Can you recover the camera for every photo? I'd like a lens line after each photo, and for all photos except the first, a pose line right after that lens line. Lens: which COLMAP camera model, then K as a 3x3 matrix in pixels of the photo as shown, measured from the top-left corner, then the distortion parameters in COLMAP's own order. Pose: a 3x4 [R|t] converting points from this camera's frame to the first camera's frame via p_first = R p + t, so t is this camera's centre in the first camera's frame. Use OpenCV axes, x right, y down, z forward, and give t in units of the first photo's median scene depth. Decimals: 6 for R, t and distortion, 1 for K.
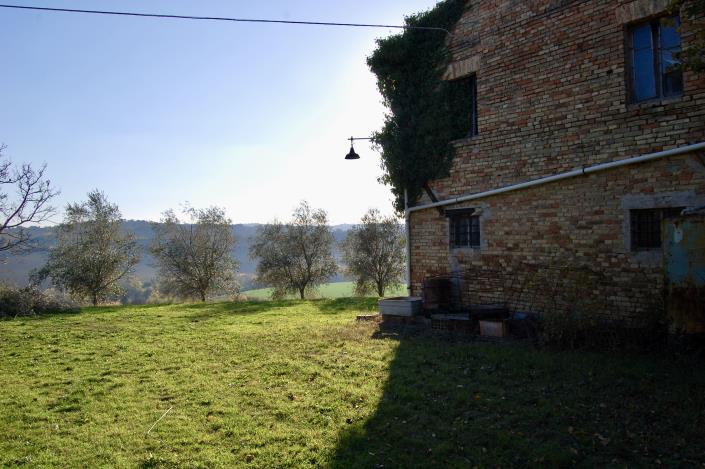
lens RADIAL K [[550.1, 0, 353.7], [0, 550.1, 241.1], [0, 0, 1]] dist [-0.080255, 0.007283]
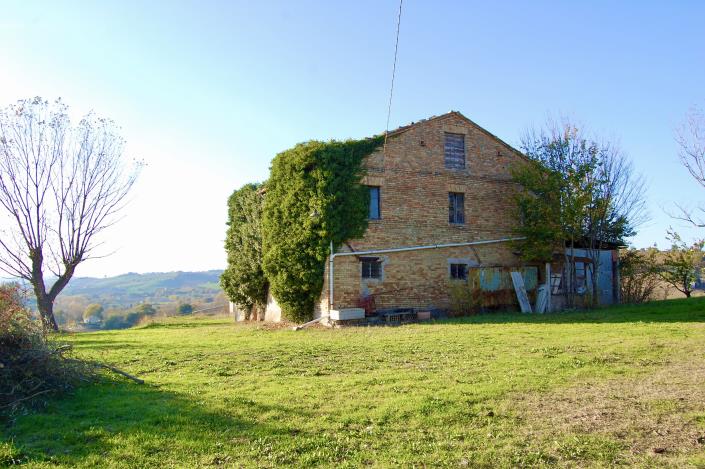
lens RADIAL K [[550.1, 0, 353.7], [0, 550.1, 241.1], [0, 0, 1]] dist [-0.080255, 0.007283]
pose [[0.204156, 0.093697, 0.974444, -1.708442], [0.002628, 0.995353, -0.096258, 0.067428], [-0.978935, 0.022213, 0.202961, 0.732729]]
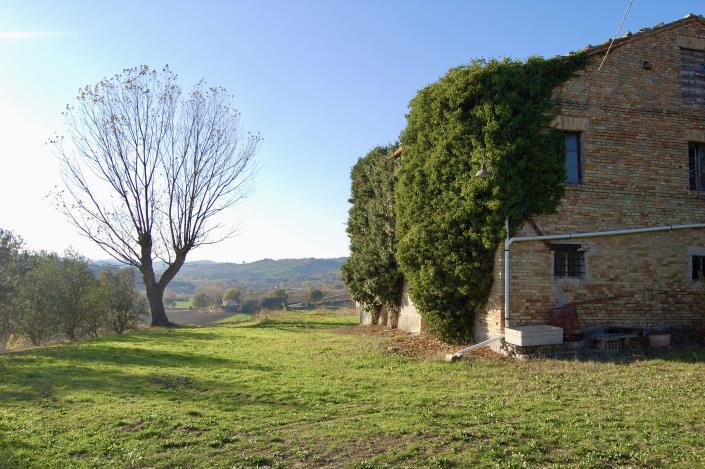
lens RADIAL K [[550.1, 0, 353.7], [0, 550.1, 241.1], [0, 0, 1]] dist [-0.080255, 0.007283]
pose [[0.423337, 0.074590, 0.902896, -1.084598], [-0.020917, 0.997144, -0.072568, 0.028187], [-0.905731, 0.011835, 0.423689, 0.990259]]
